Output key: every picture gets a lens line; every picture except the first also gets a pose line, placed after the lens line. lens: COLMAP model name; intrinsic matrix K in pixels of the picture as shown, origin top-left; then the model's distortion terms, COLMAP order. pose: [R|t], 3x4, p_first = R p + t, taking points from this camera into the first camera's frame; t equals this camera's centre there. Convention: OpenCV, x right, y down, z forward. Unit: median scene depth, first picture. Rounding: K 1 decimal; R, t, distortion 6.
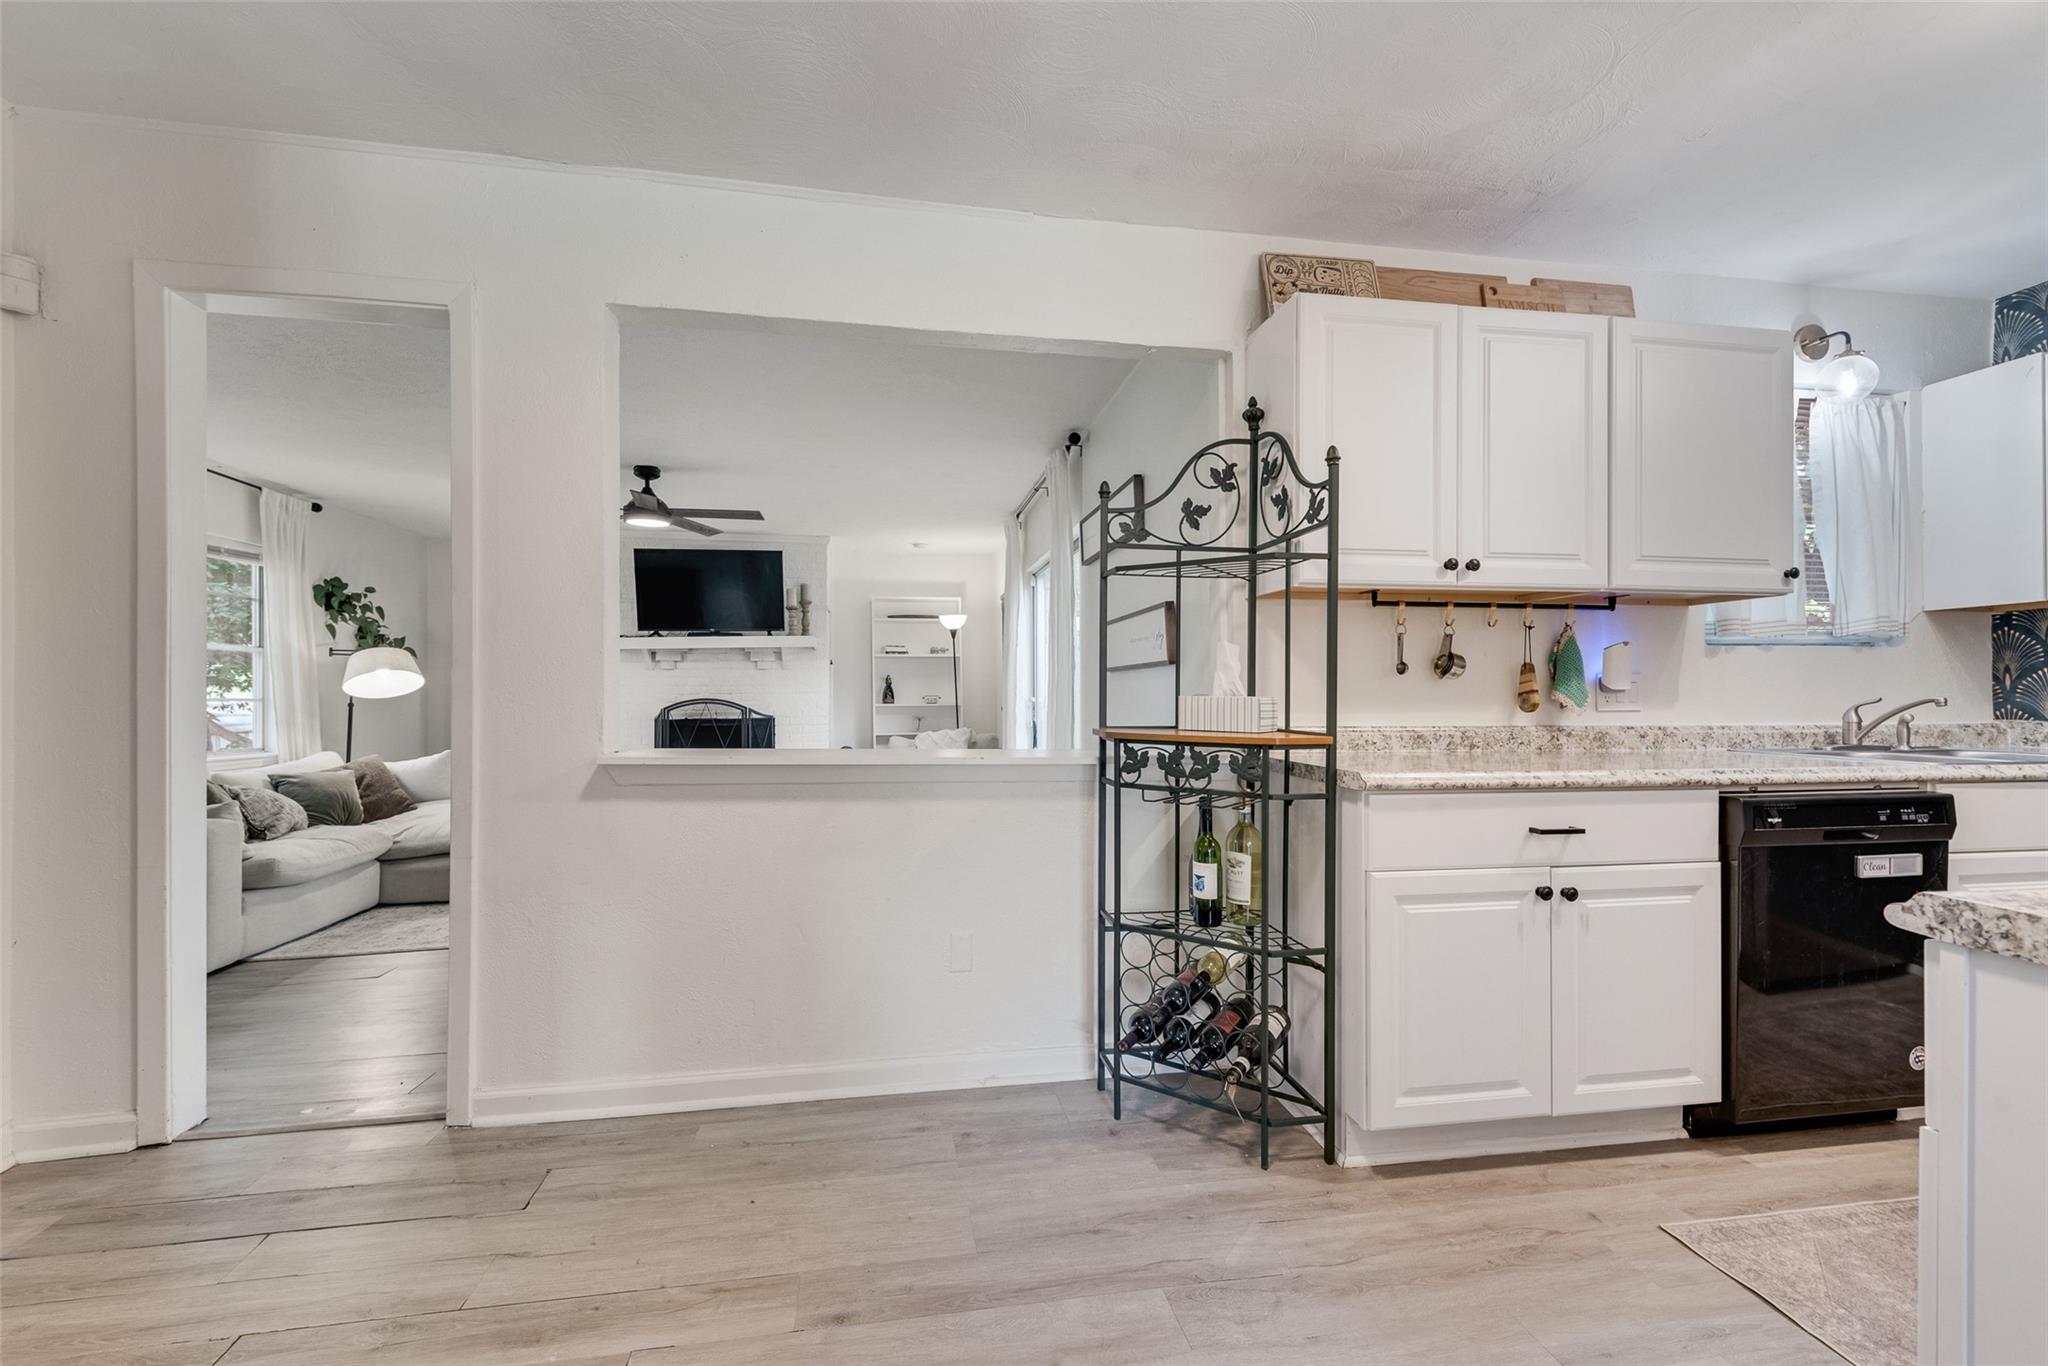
lens RADIAL K [[868.9, 0, 1021.6], [0, 868.9, 694.7], [0, 0, 1]] dist [0.004189, -0.000372]
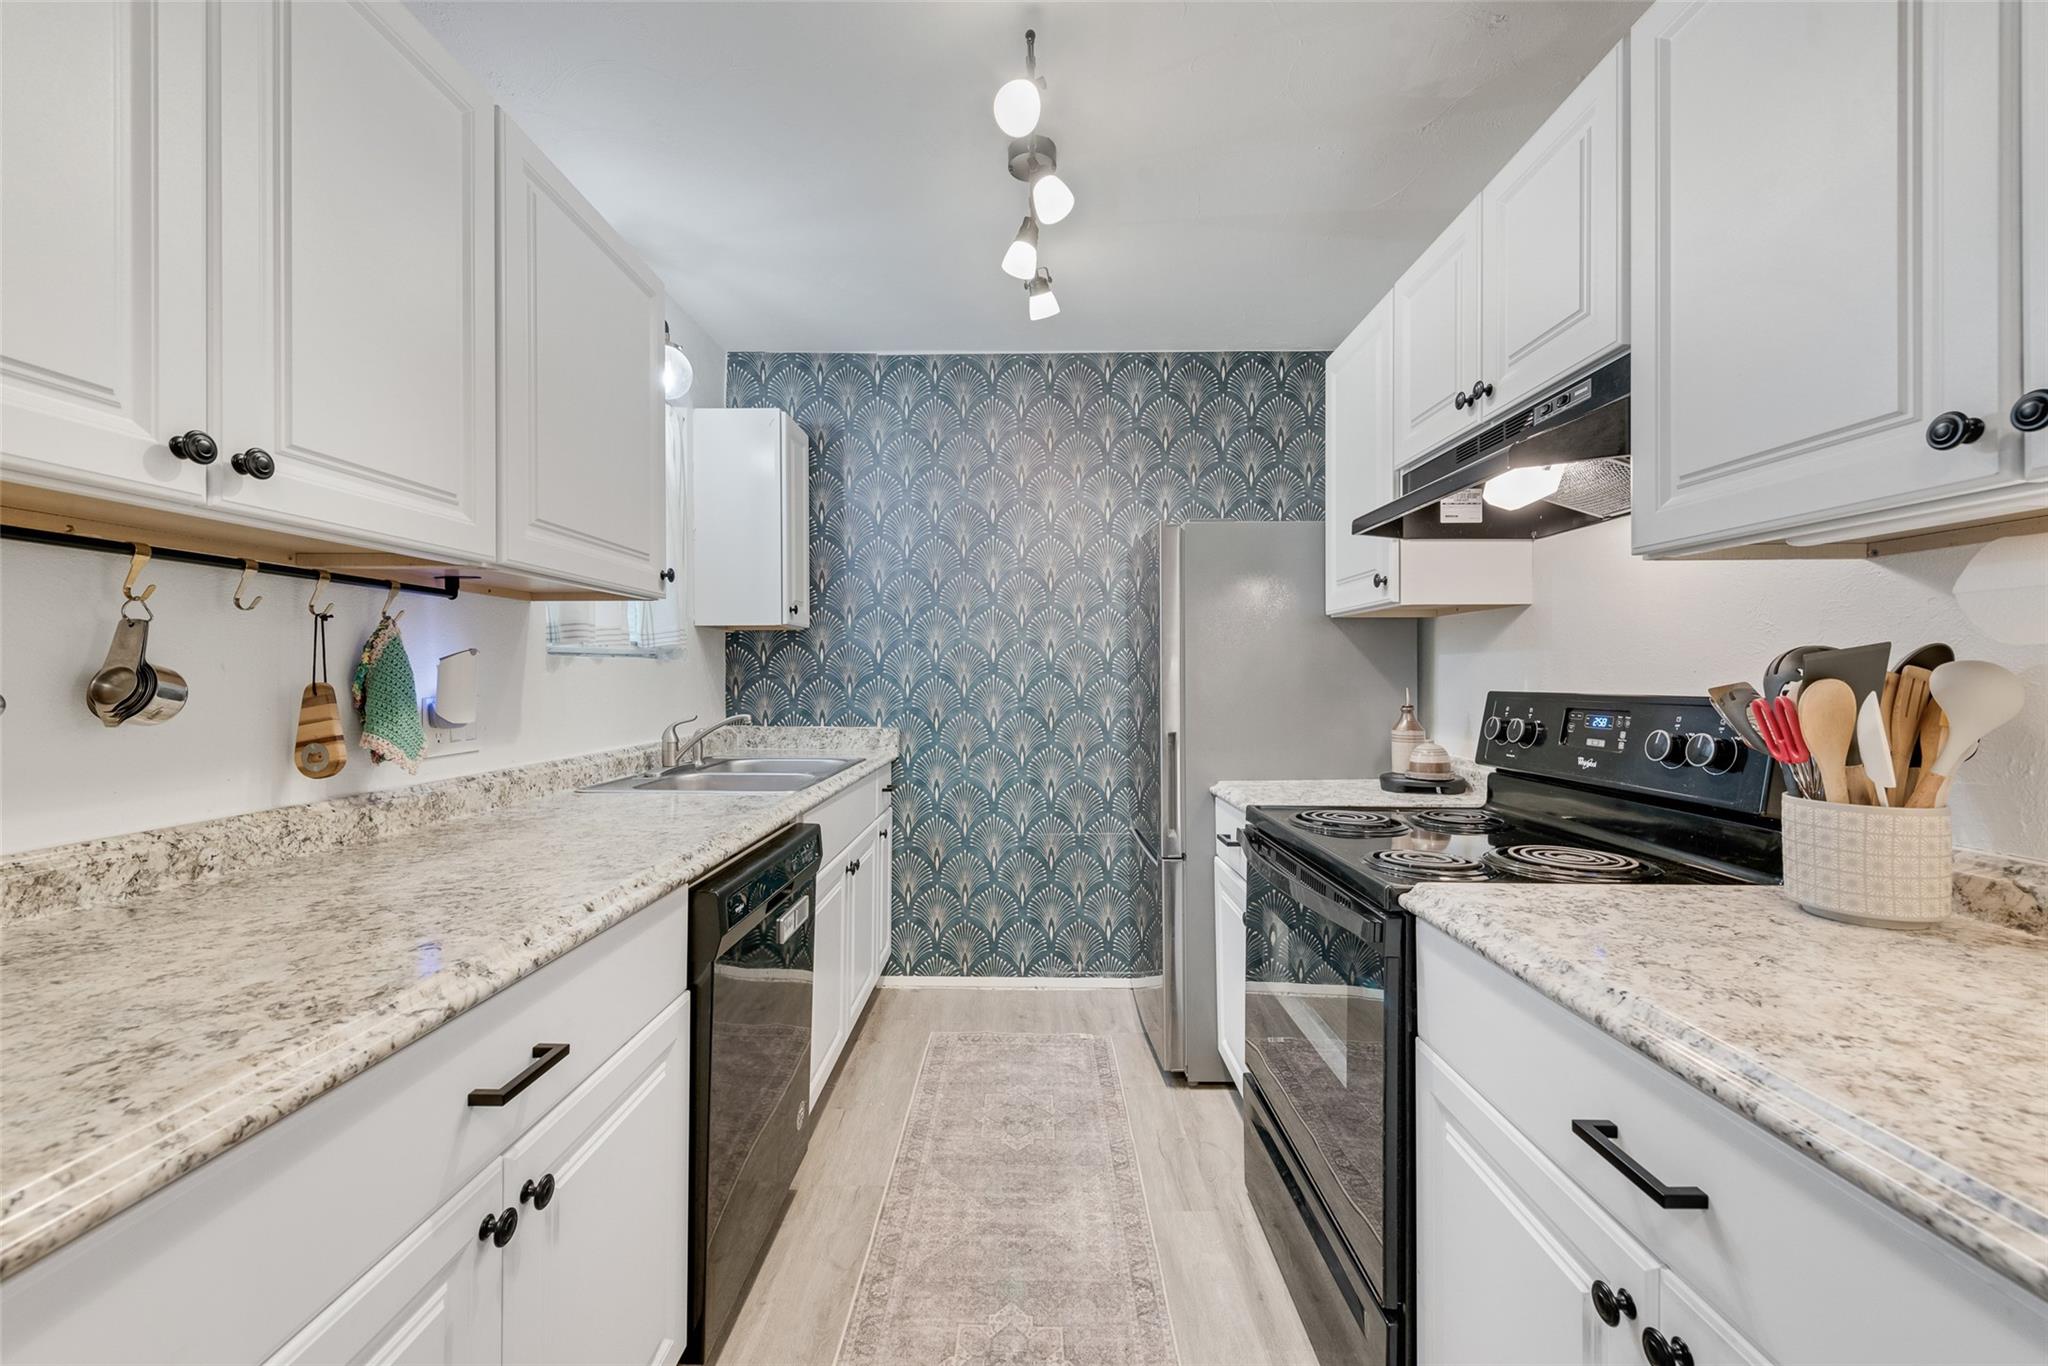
lens RADIAL K [[817.0, 0, 1020.3], [0, 817.0, 668.4], [0, 0, 1]] dist [0.003056, -0.000725]
pose [[0.189606, 0.007335, 0.981833, 0.173977], [0.003399, 0.999961, -0.008127, -0.039608], [-0.981854, 0.004879, 0.189574, 0.482092]]
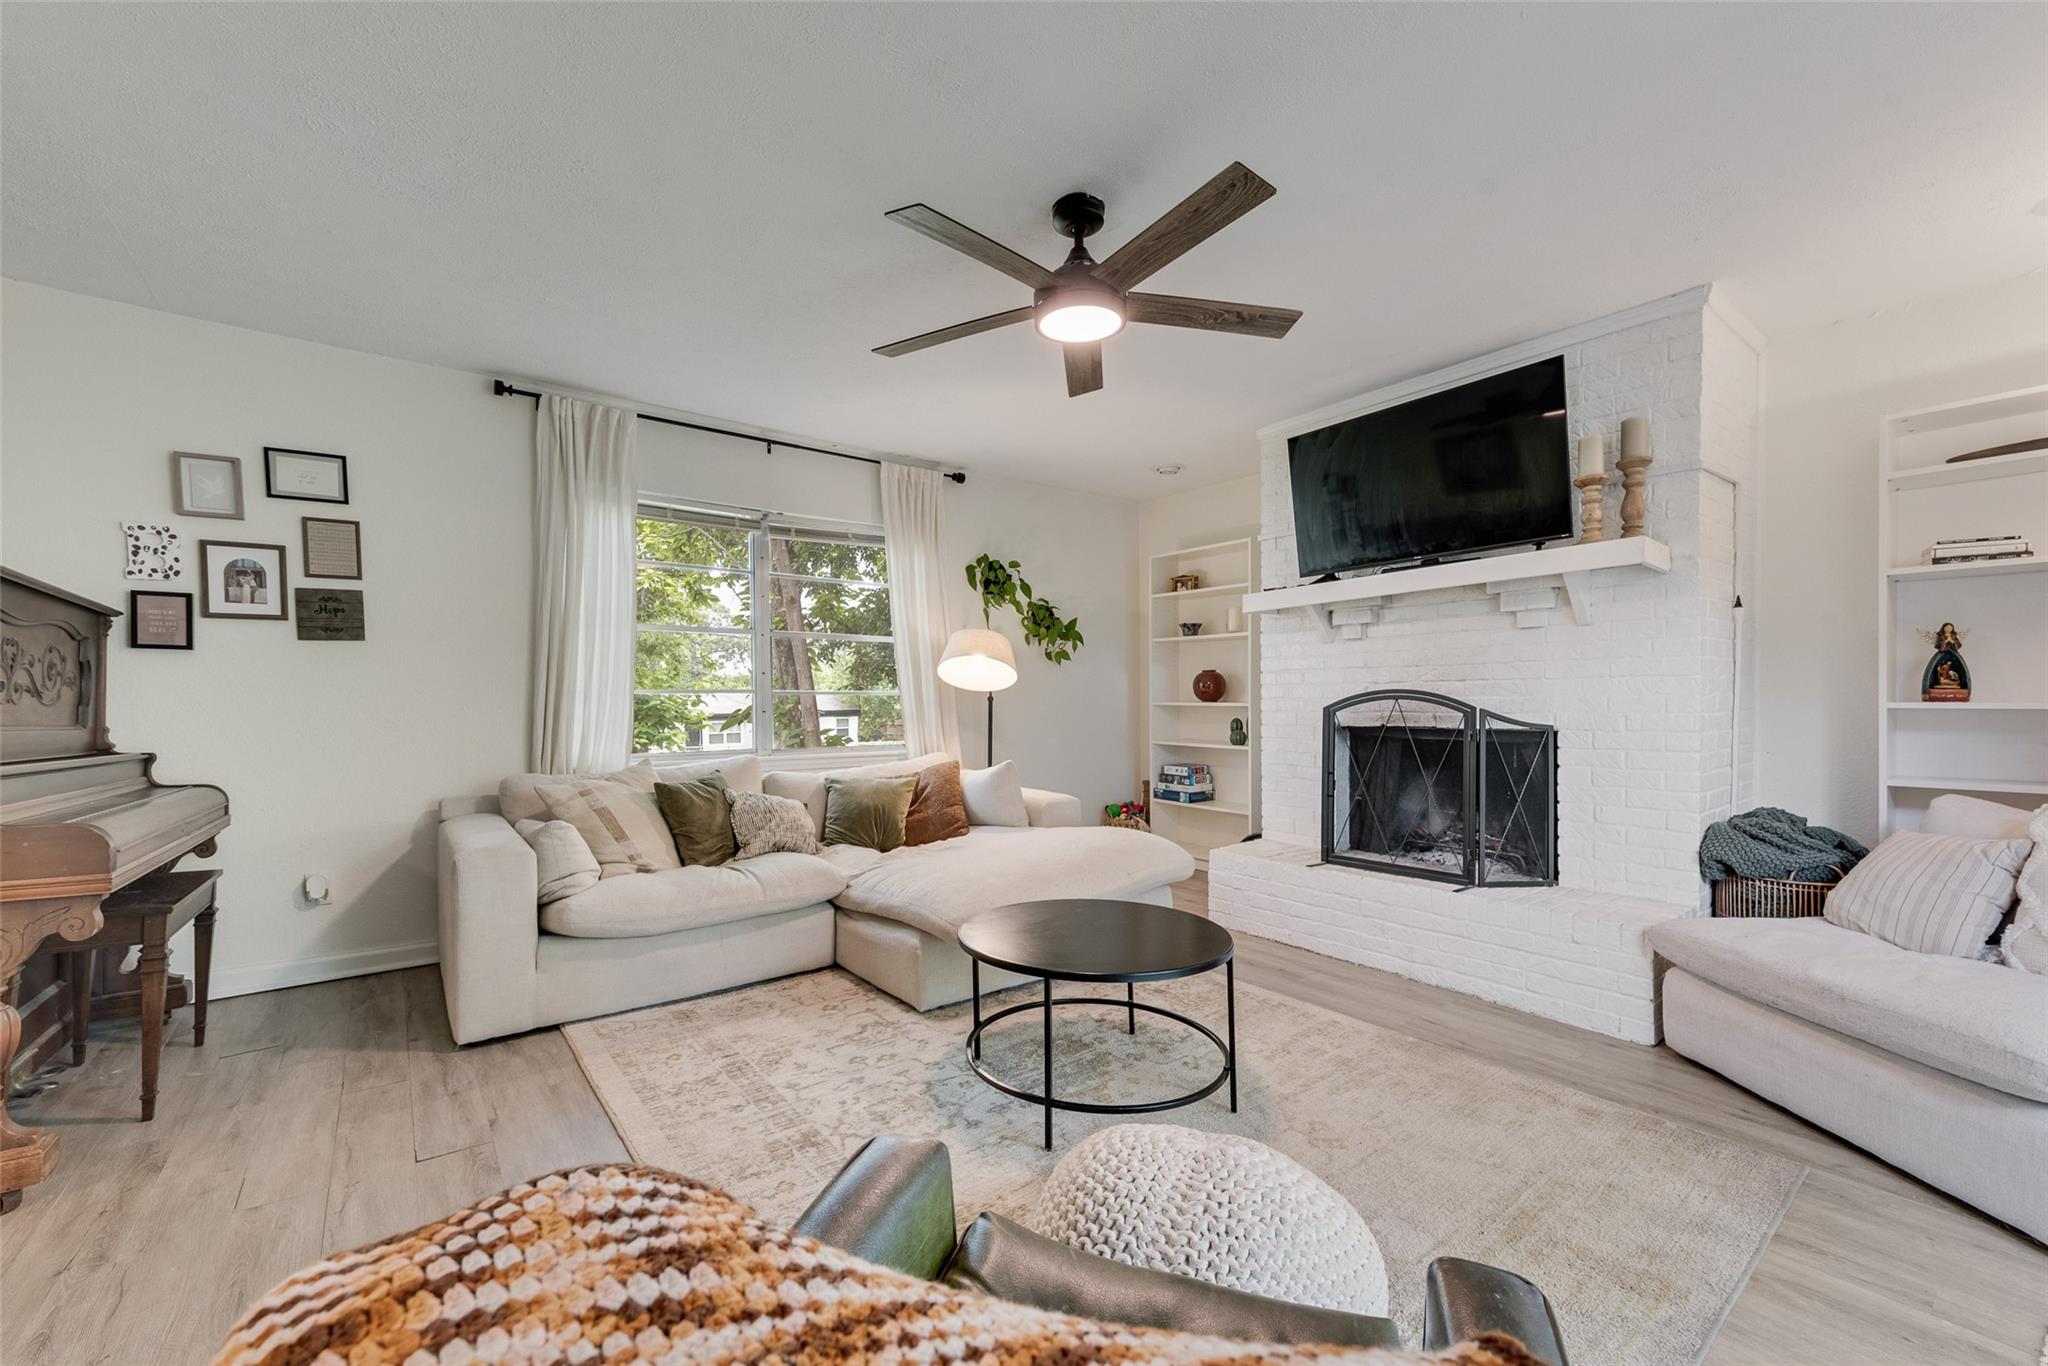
lens RADIAL K [[817.0, 0, 1012.4], [0, 817.0, 702.2], [0, 0, 1]] dist [0.003056, -0.000725]
pose [[0.455576, 0.006521, -0.890173, -0.077564], [0.005287, 0.999936, 0.010031, 0.016120], [0.890181, -0.009277, 0.455512, 1.460040]]
